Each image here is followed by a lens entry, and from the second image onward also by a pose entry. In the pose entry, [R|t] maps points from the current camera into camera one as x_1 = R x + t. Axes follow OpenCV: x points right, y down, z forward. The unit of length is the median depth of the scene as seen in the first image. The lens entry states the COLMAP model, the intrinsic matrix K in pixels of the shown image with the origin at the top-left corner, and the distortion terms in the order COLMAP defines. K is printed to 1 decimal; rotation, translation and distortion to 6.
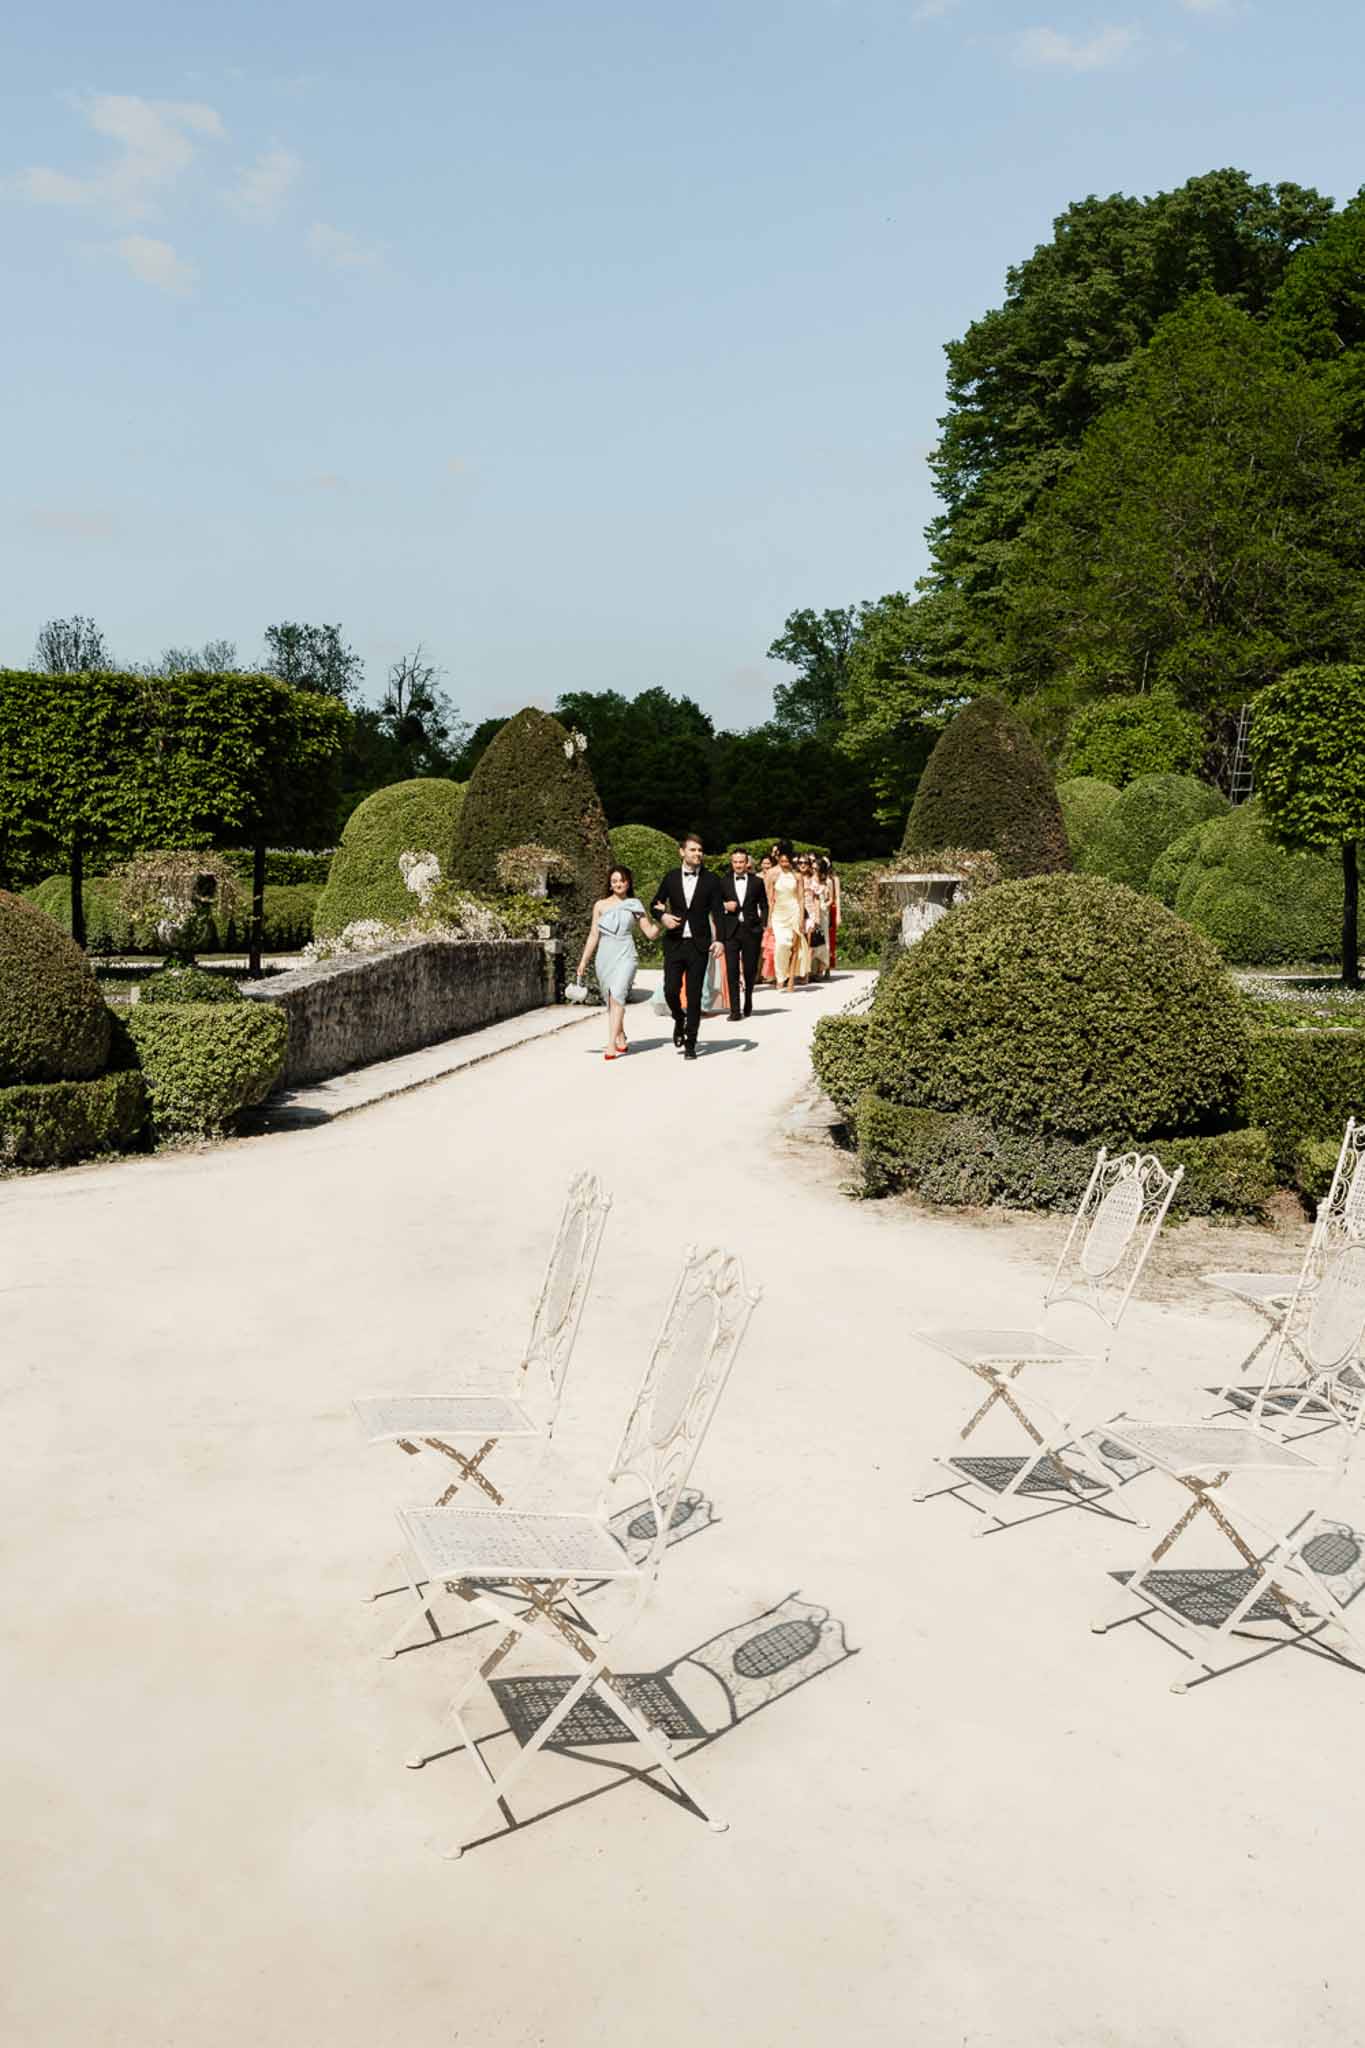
lens RADIAL K [[2367.1, 0, 684.0], [0, 2367.1, 1023.0], [0, 0, 1]] dist [-0.007687, 0.000000]
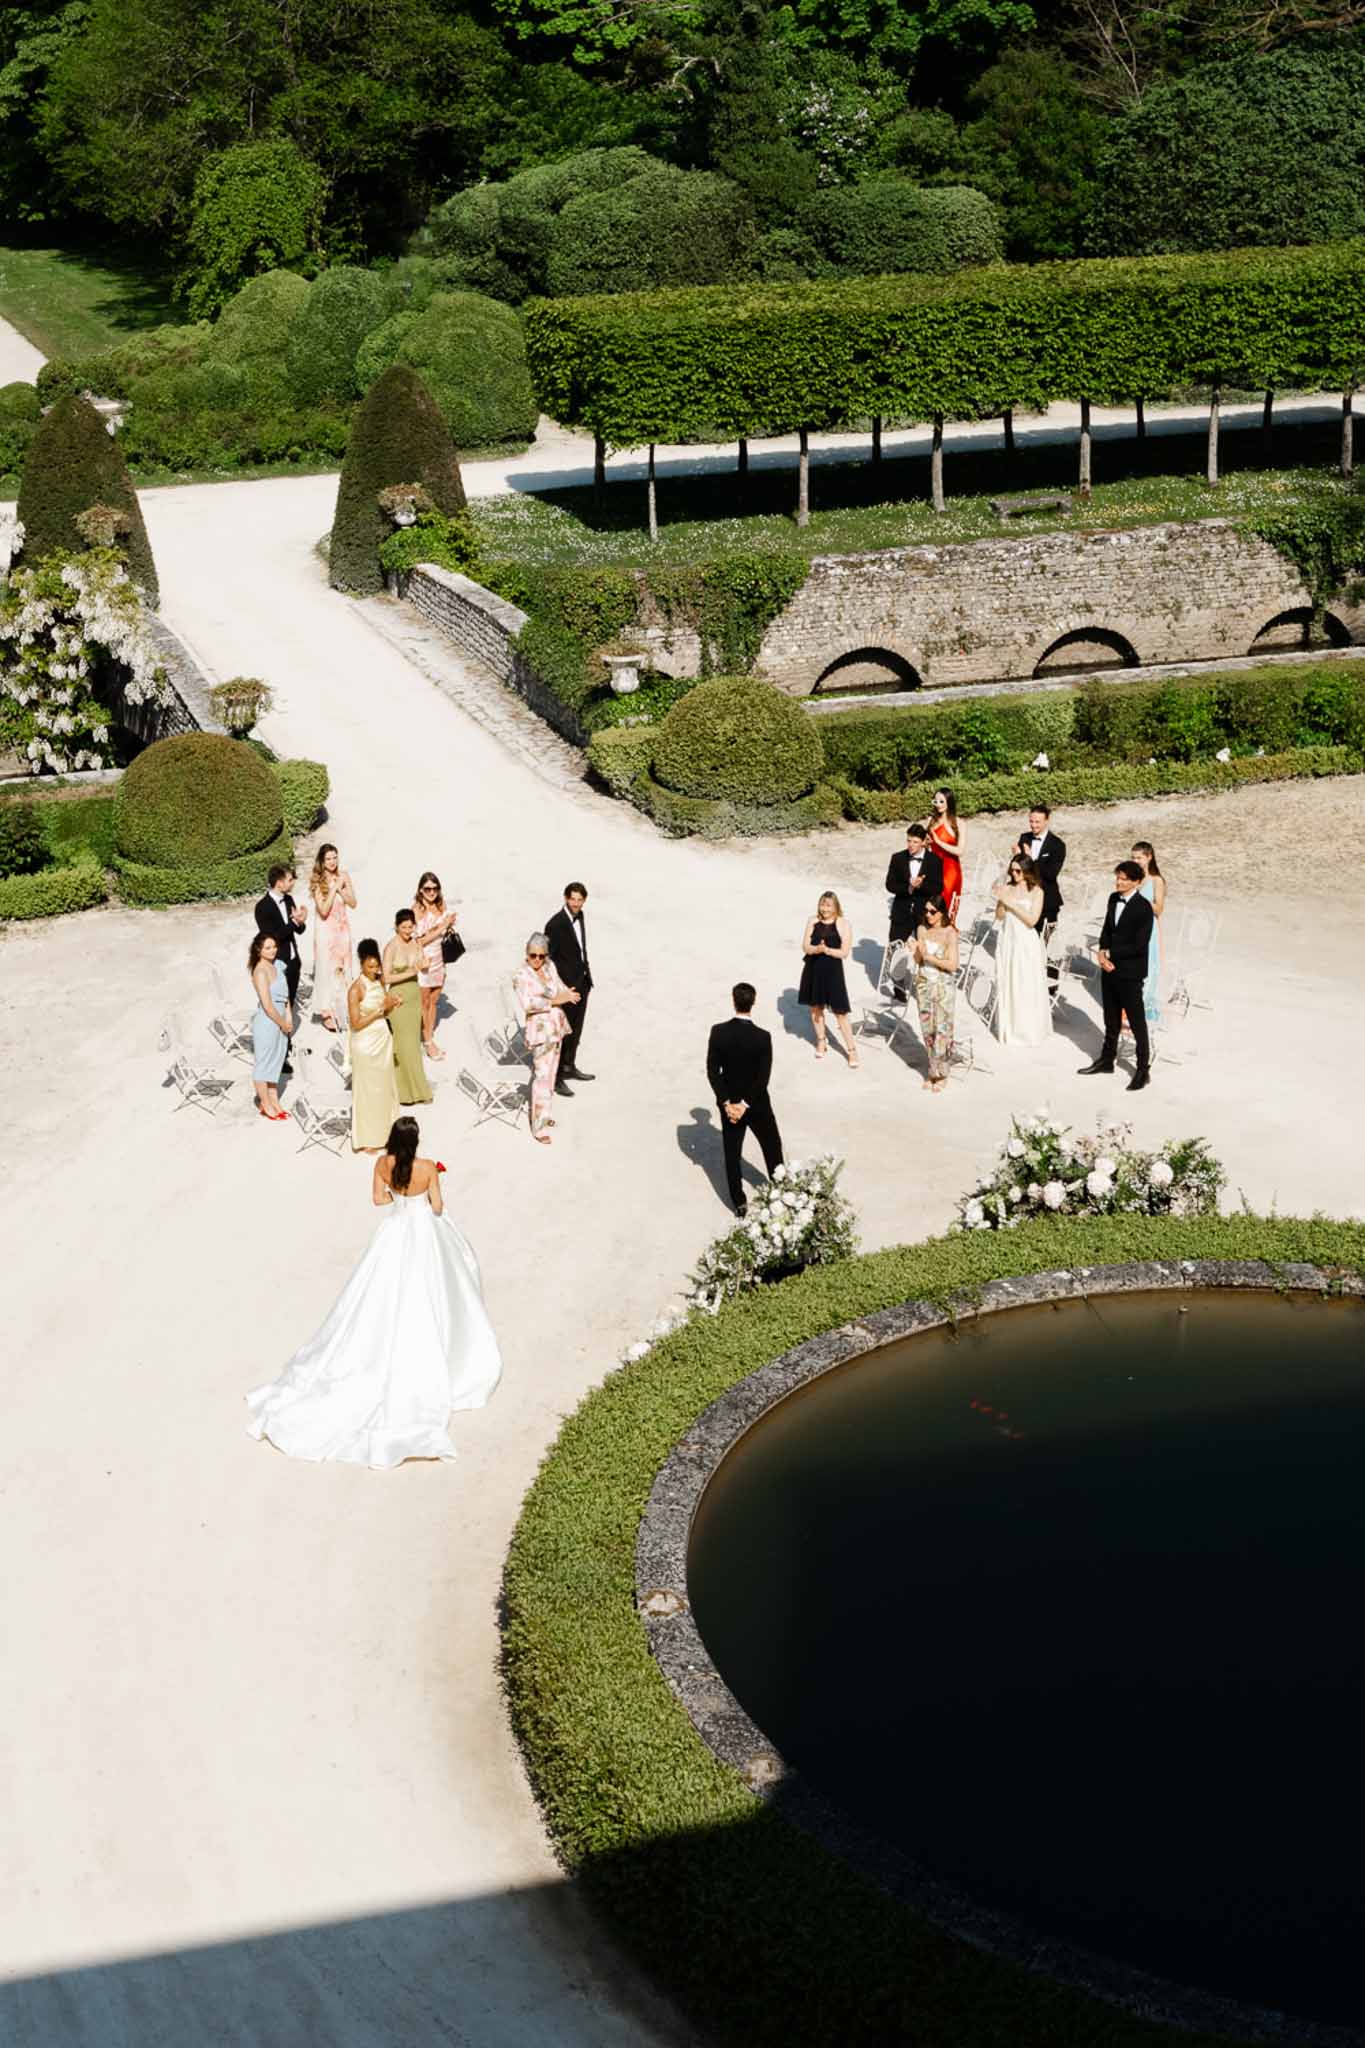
lens RADIAL K [[2507.7, 0, 682.1], [0, 2507.7, 1024.0], [0, 0, 1]] dist [0.000764, 0.000000]
pose [[0.907273, -0.166884, 0.386013, -0.216736], [0.053077, 0.955992, 0.288552, -0.111492], [-0.417180, -0.241307, 0.876203, -0.283397]]
